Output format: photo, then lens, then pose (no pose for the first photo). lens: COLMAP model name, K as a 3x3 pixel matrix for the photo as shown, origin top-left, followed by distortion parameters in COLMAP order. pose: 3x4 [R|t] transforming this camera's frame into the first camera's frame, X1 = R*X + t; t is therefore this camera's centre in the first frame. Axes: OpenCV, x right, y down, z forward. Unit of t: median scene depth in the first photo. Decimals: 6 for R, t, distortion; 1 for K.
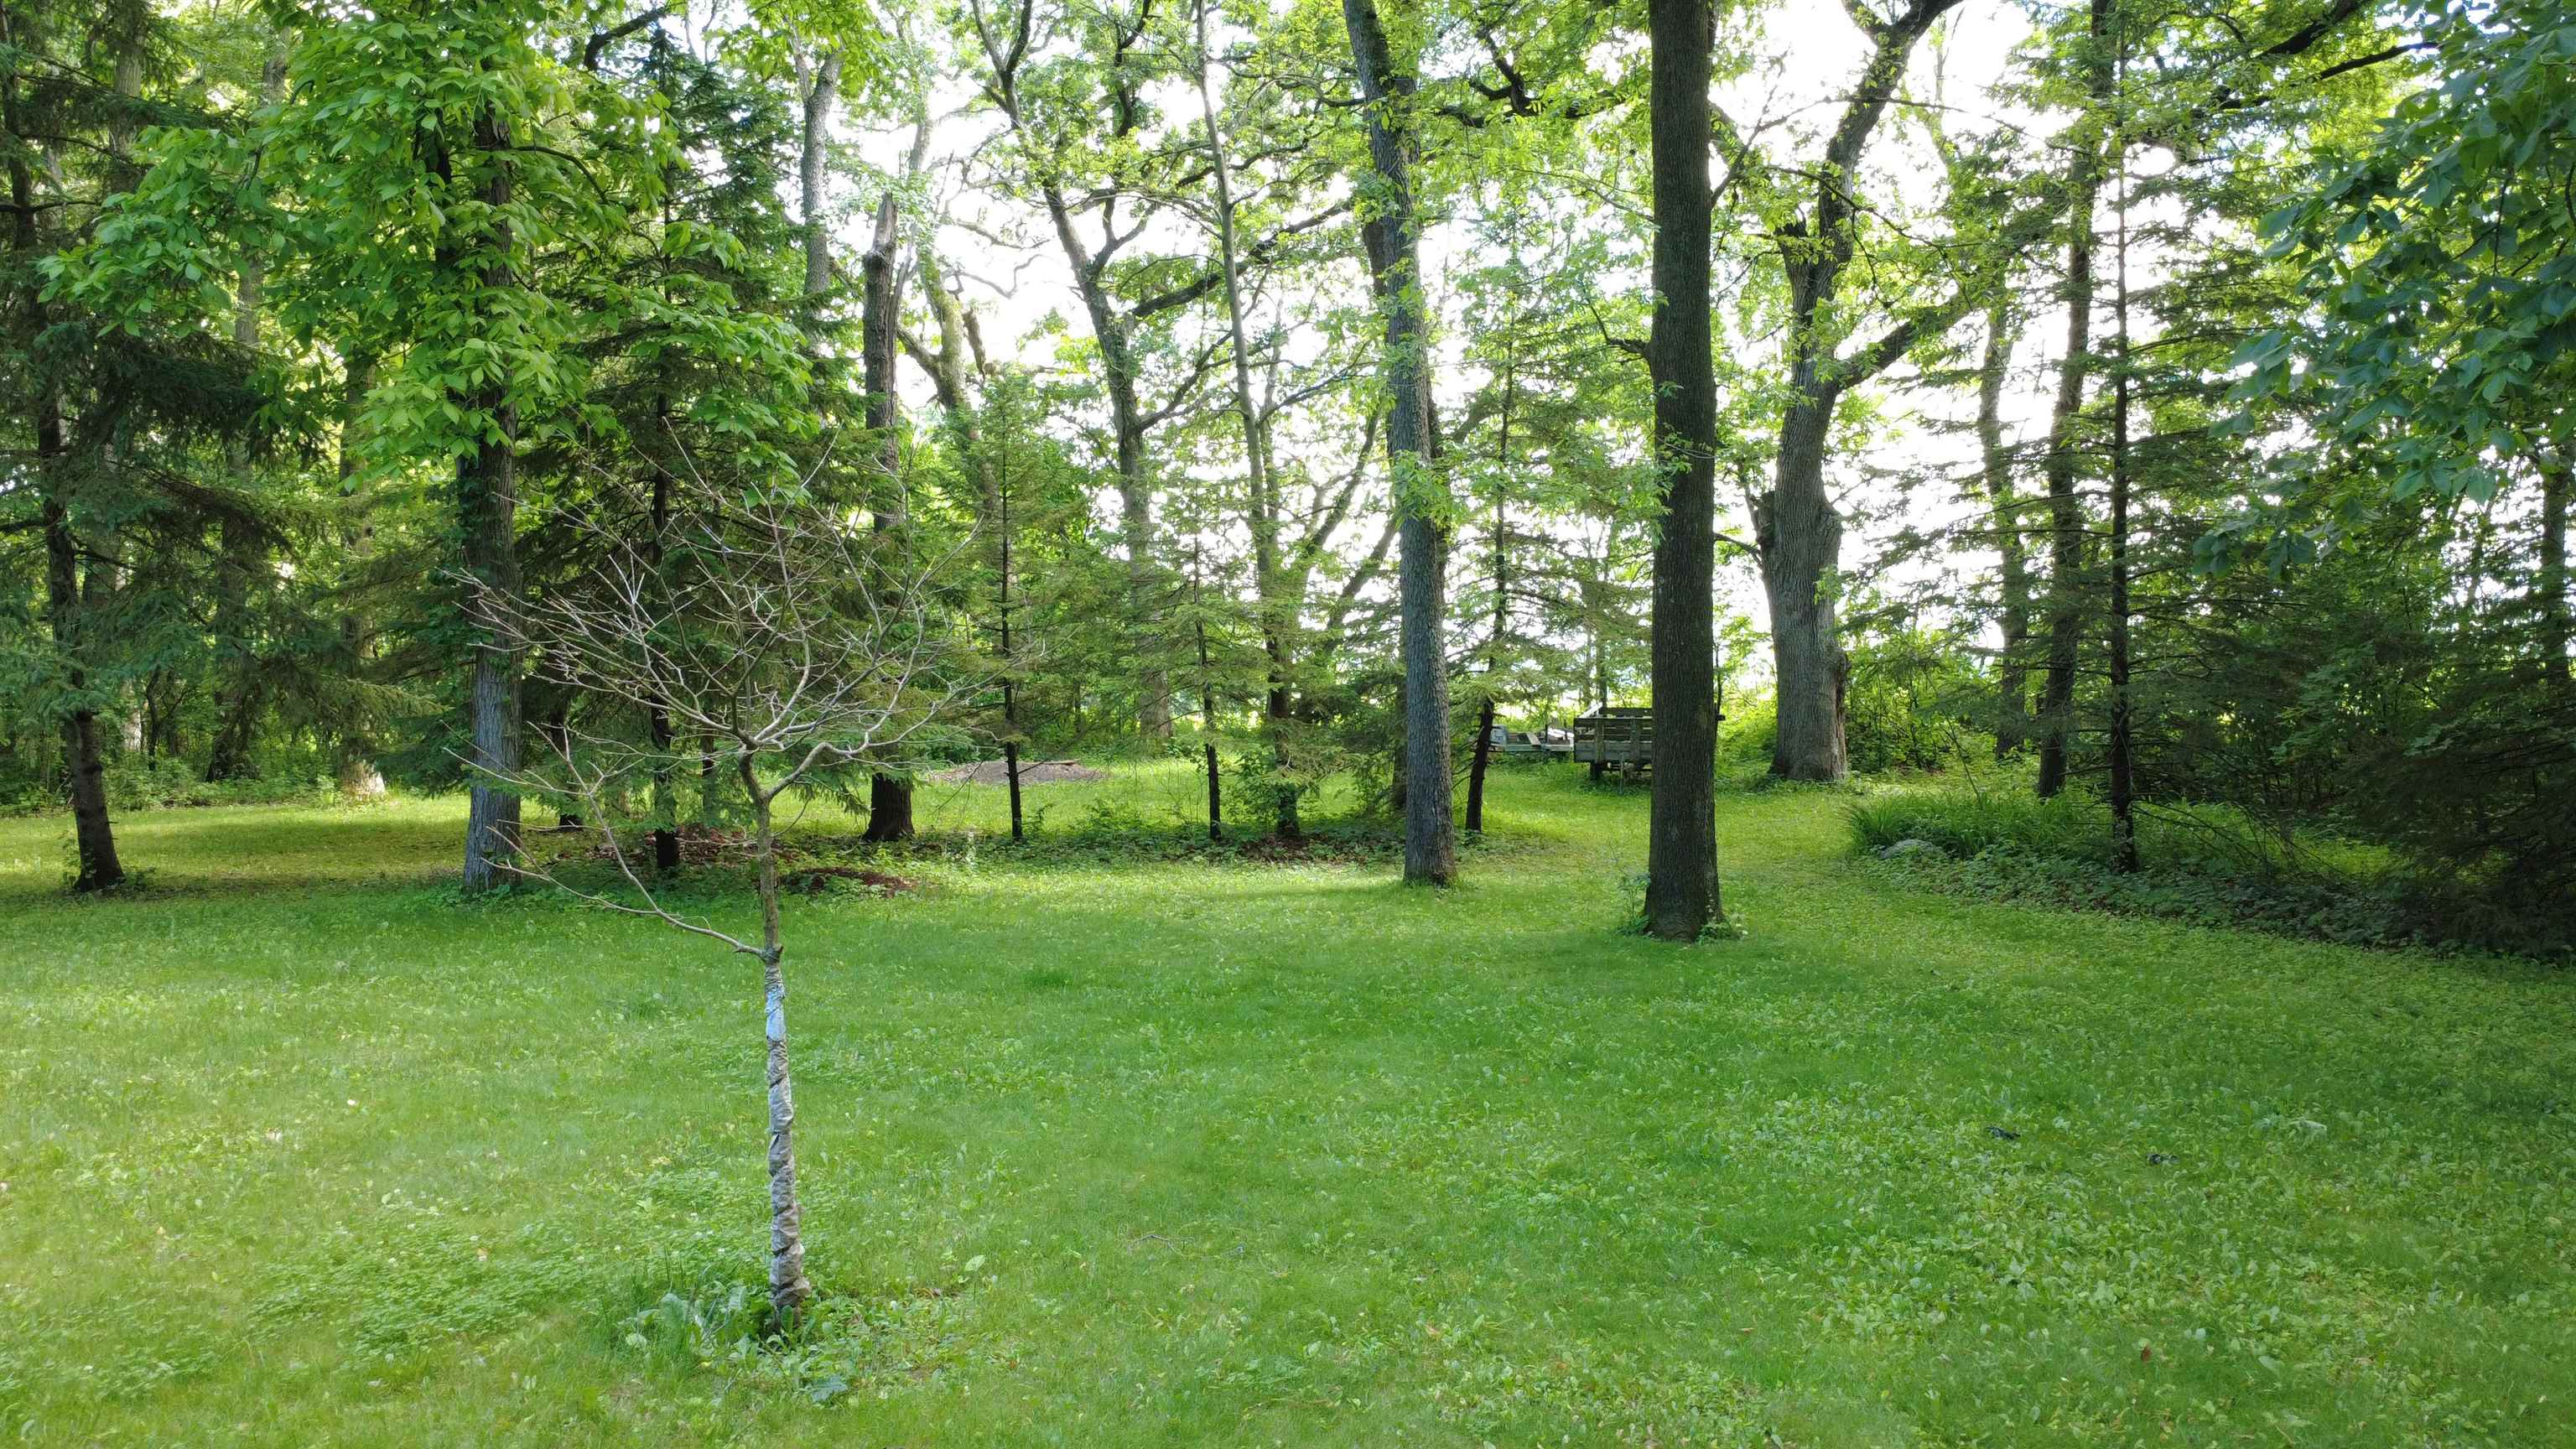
lens RADIAL K [[1854.7, 0, 1284.4], [0, 1854.7, 724.9], [0, 0, 1]] dist [-0.020087, 0.010405]
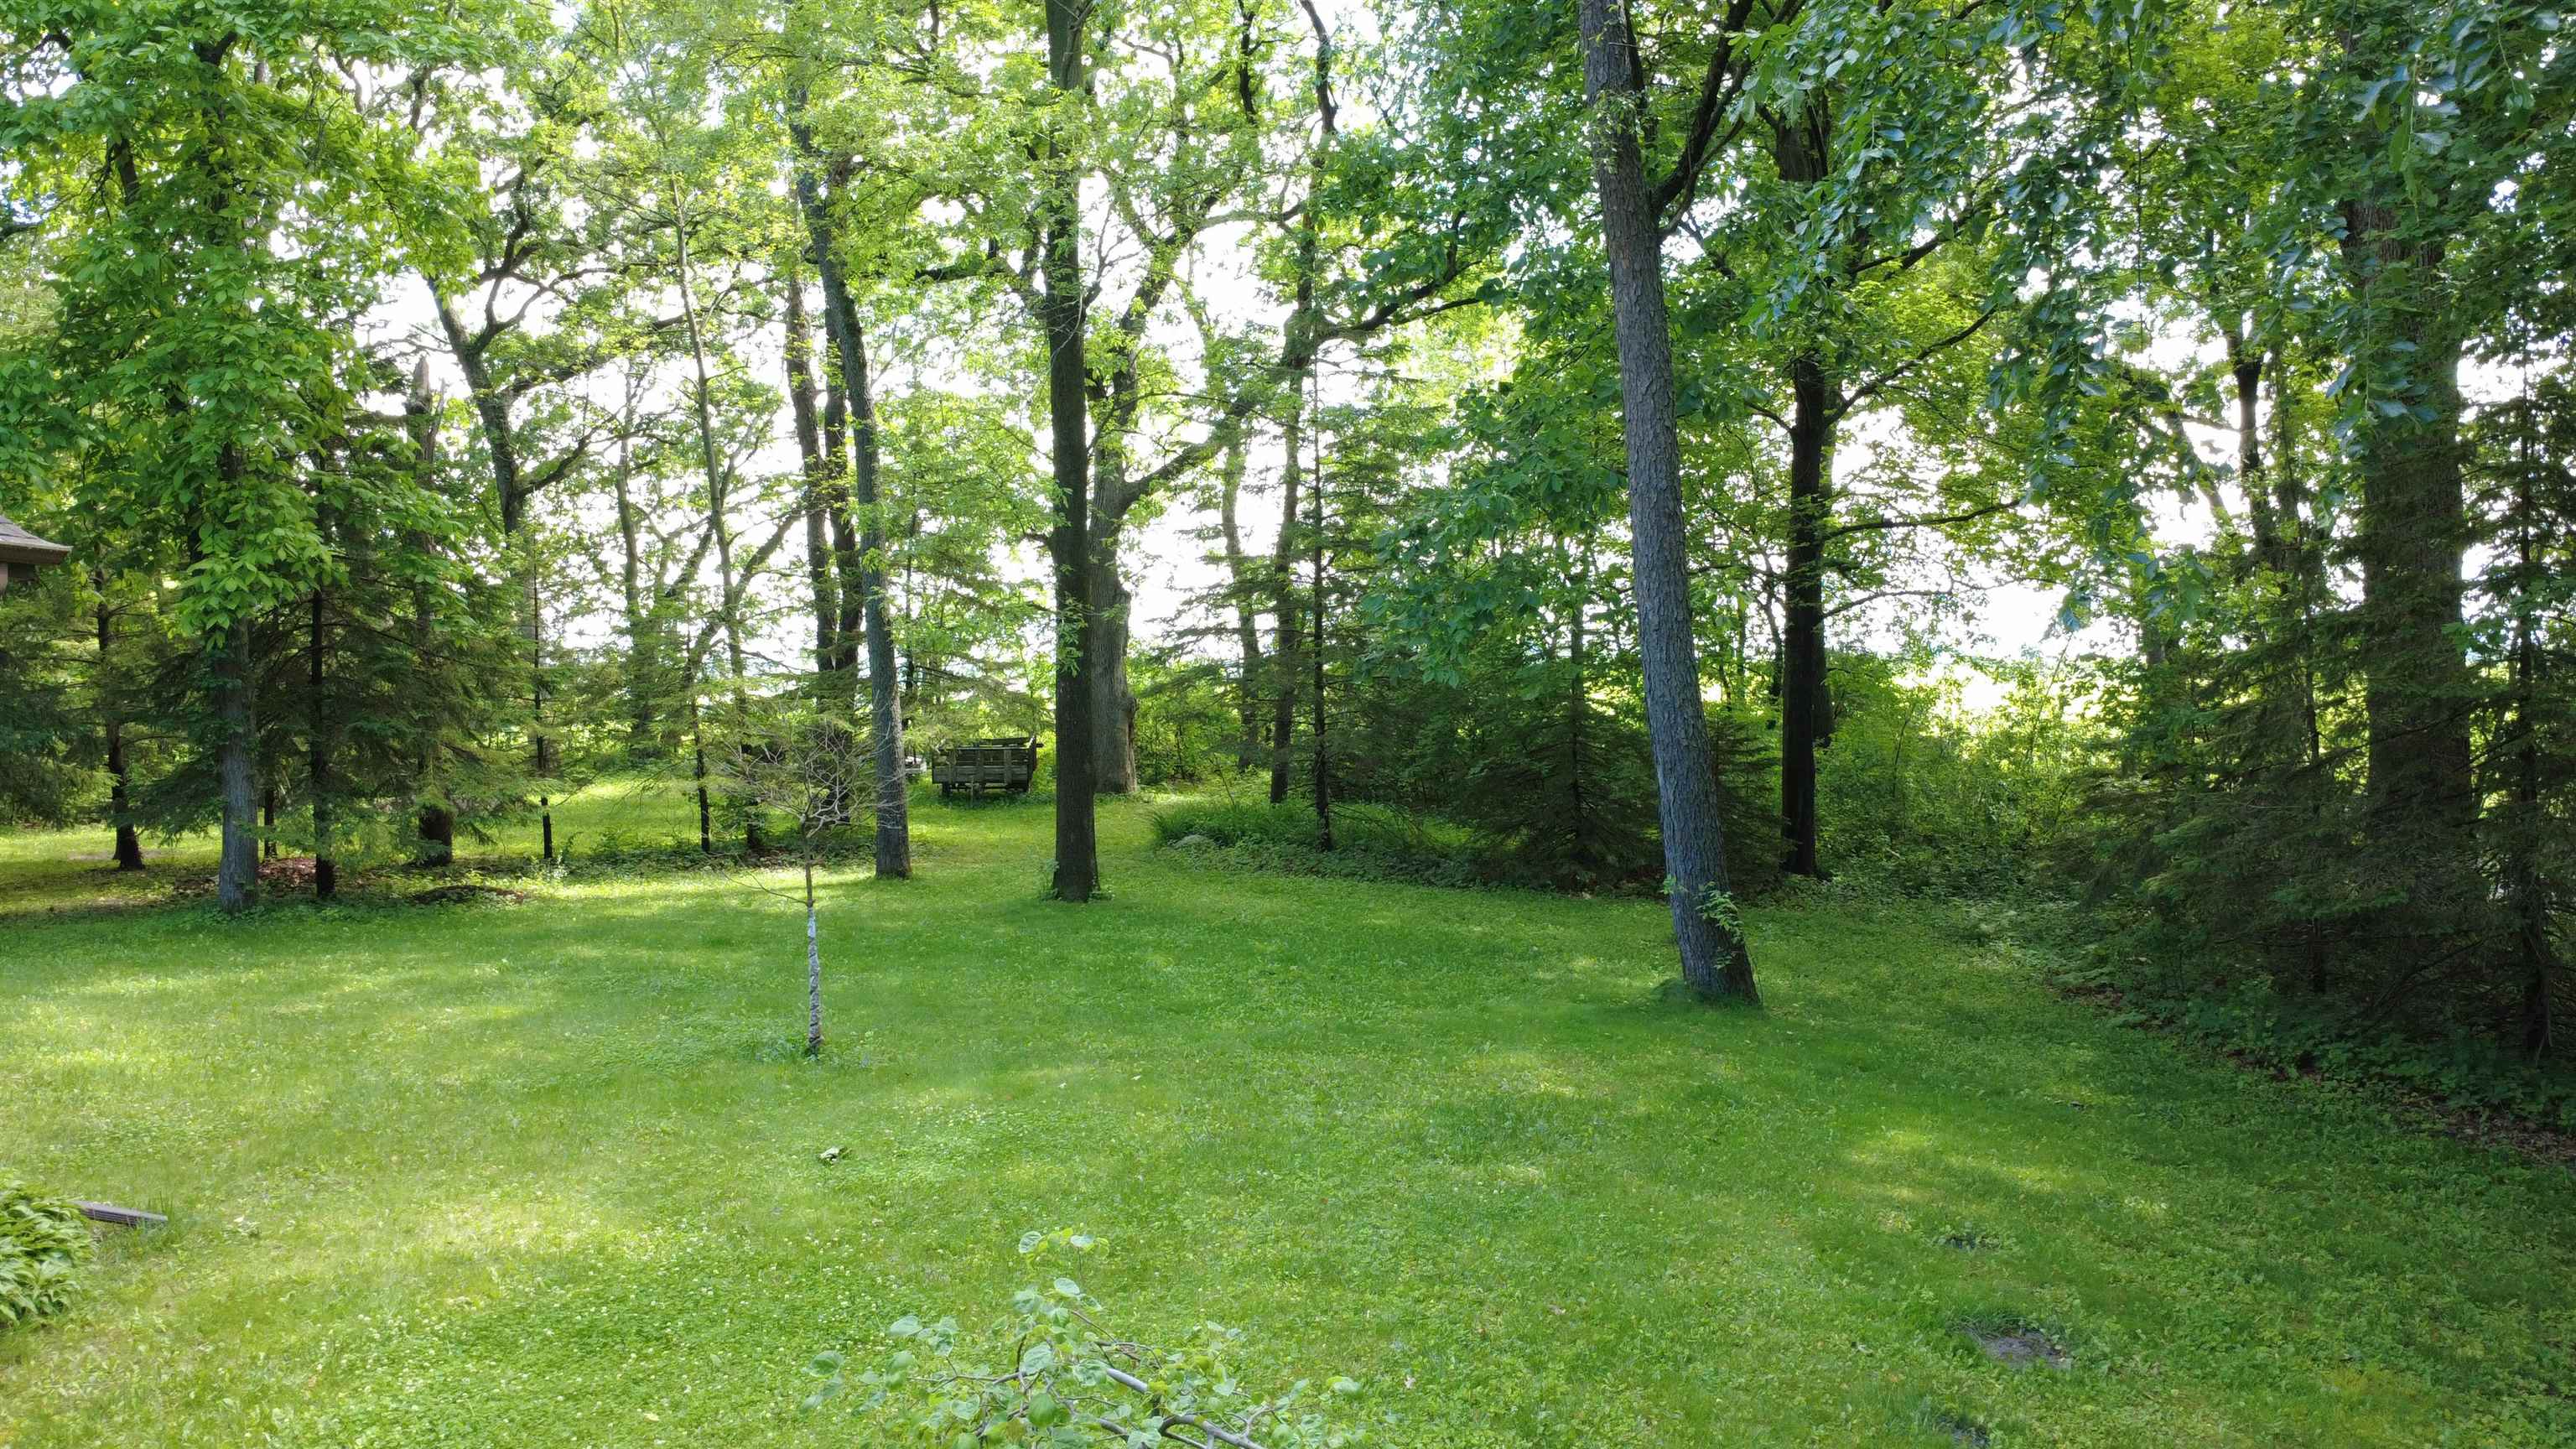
lens RADIAL K [[1854.7, 0, 1289.2], [0, 1854.7, 720.9], [0, 0, 1]] dist [-0.020087, 0.010405]
pose [[0.919468, -0.012905, 0.392953, -0.182453], [0.013428, 0.999909, 0.001420, -0.031948], [-0.392936, 0.003971, 0.919557, -0.419410]]
